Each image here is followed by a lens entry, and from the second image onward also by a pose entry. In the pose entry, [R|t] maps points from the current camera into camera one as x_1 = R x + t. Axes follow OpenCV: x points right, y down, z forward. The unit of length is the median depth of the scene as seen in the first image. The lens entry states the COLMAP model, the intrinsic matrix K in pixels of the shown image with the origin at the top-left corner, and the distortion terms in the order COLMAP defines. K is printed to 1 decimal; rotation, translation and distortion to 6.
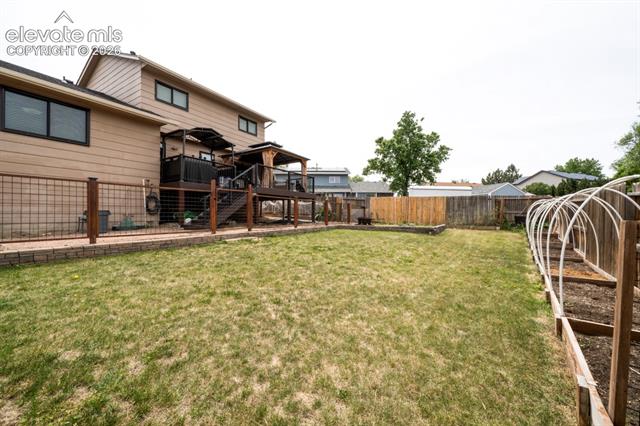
lens RADIAL K [[248.0, 0, 320.0], [0, 248.0, 213.0], [0, 0, 1]] dist [-0.000968, -0.000019]
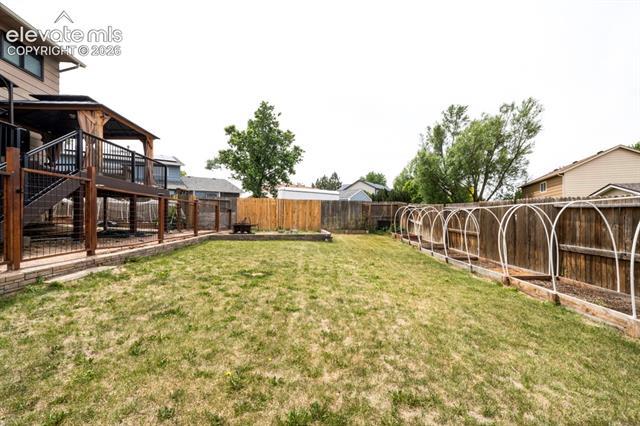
lens RADIAL K [[282.3, 0, 320.0], [0, 282.3, 213.0], [0, 0, 1]] dist [-0.000143, 0.000003]
pose [[0.805483, 0.005577, 0.592593, -0.125250], [0.001216, 0.999938, -0.011064, -0.004545], [-0.592618, 0.009633, 0.805426, 0.118429]]
